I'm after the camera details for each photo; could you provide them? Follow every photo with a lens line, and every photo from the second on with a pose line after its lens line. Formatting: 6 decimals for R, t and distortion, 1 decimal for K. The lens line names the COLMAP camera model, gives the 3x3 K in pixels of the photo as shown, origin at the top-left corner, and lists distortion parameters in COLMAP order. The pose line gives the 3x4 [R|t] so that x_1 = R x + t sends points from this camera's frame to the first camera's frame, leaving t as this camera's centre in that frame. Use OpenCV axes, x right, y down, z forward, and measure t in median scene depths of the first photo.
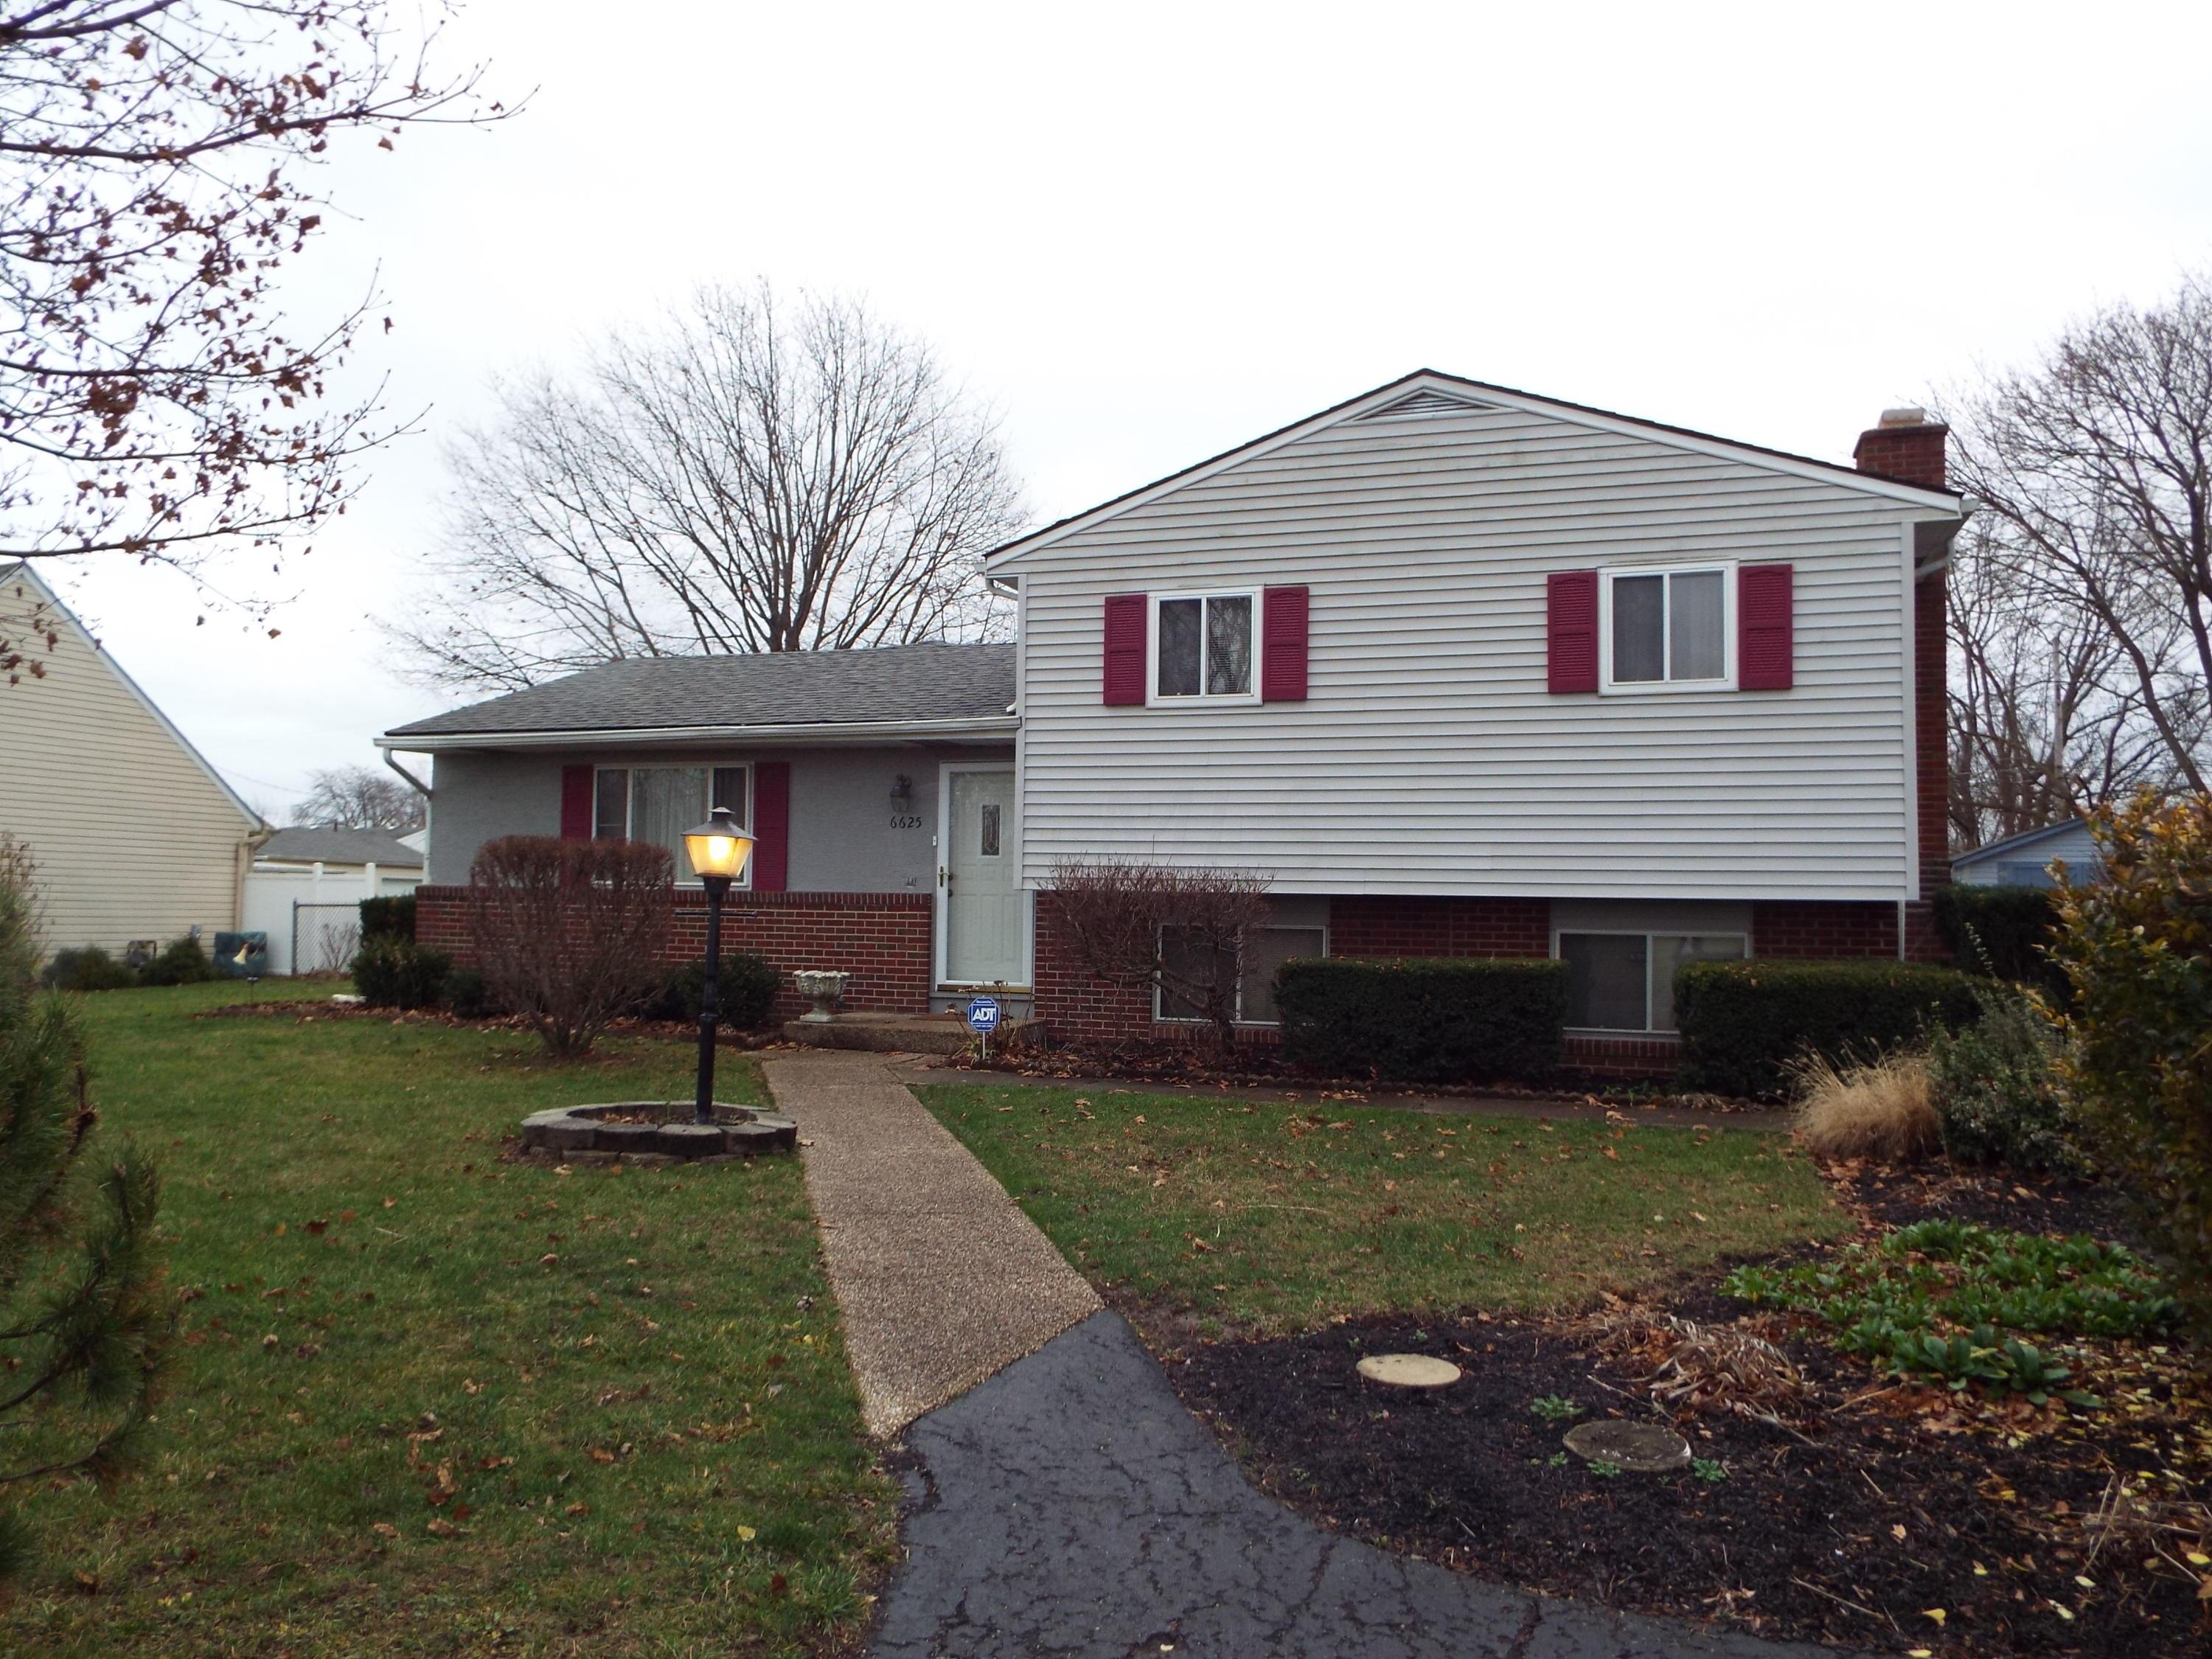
lens RADIAL K [[1625.9, 0, 1113.1], [0, 1625.9, 826.4], [0, 0, 1]] dist [-0.014639, 0.012281]
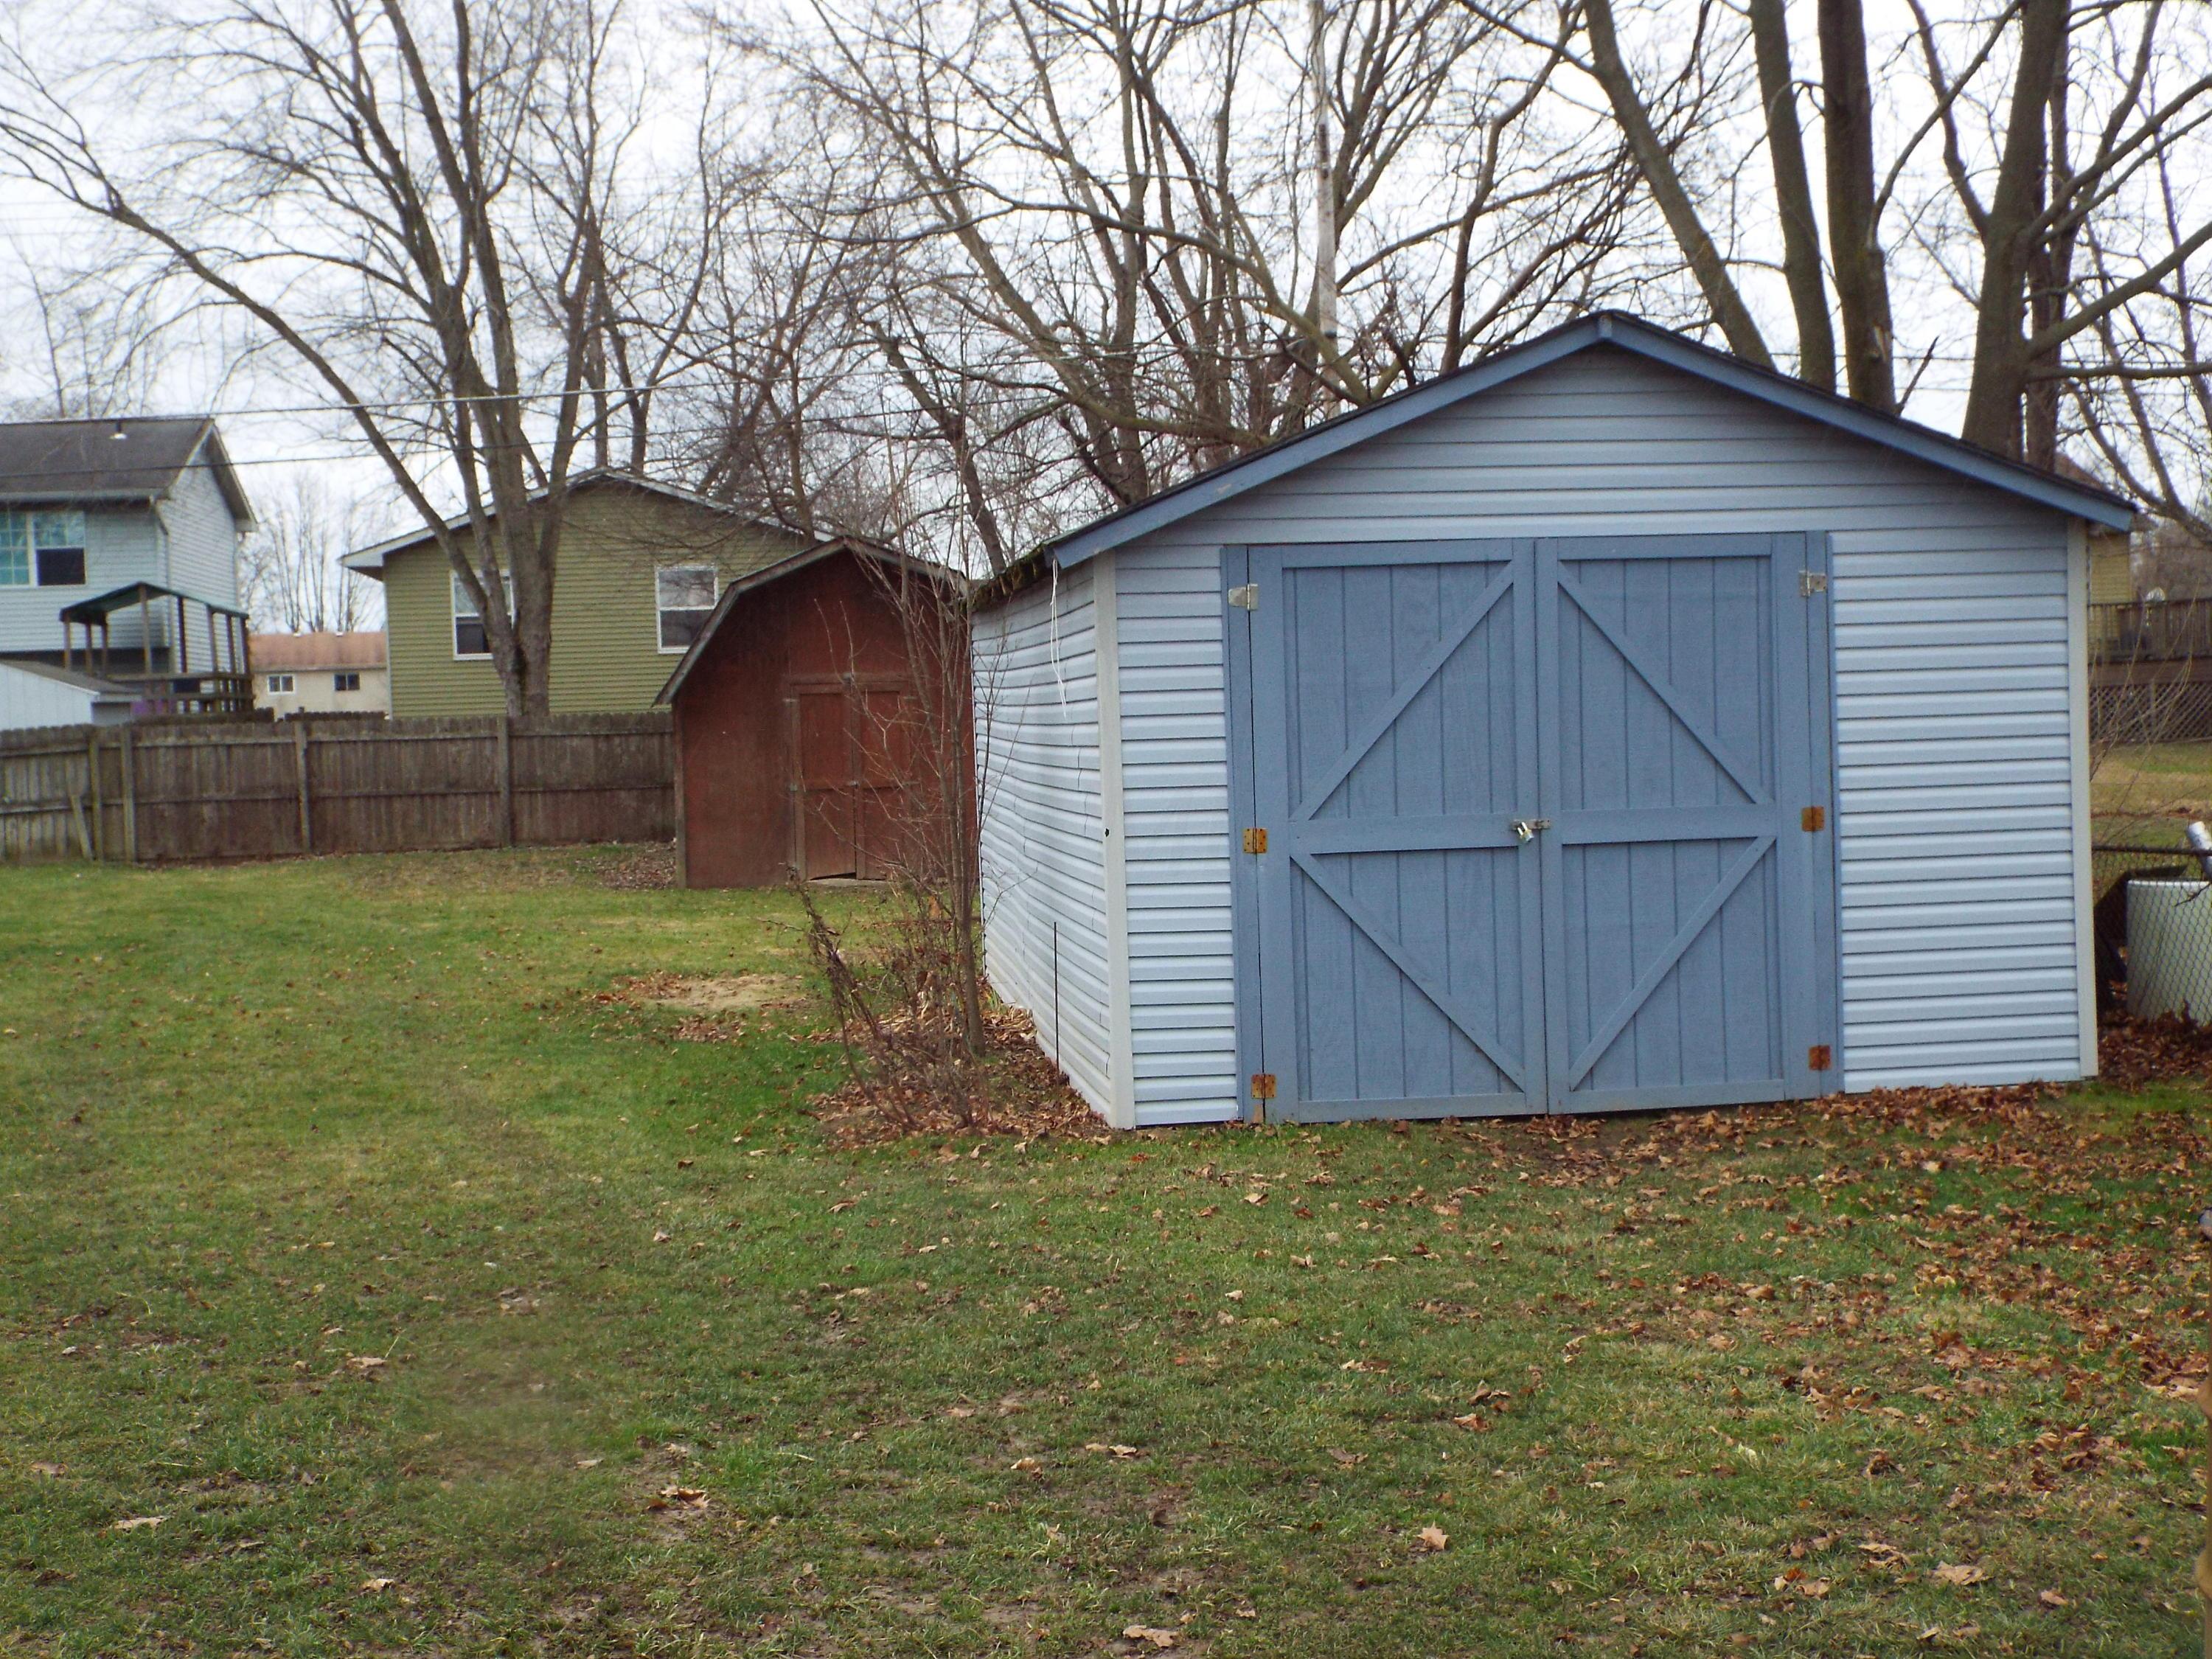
lens RADIAL K [[2993.8, 0, 1109.4], [0, 2993.8, 820.8], [0, 0, 1]] dist [0.014846, 0.000000]
pose [[0.892243, -0.061673, 0.447323, 0.776021], [0.023590, 0.995643, 0.090217, 0.049360], [-0.450938, -0.069943, 0.889811, 1.402419]]
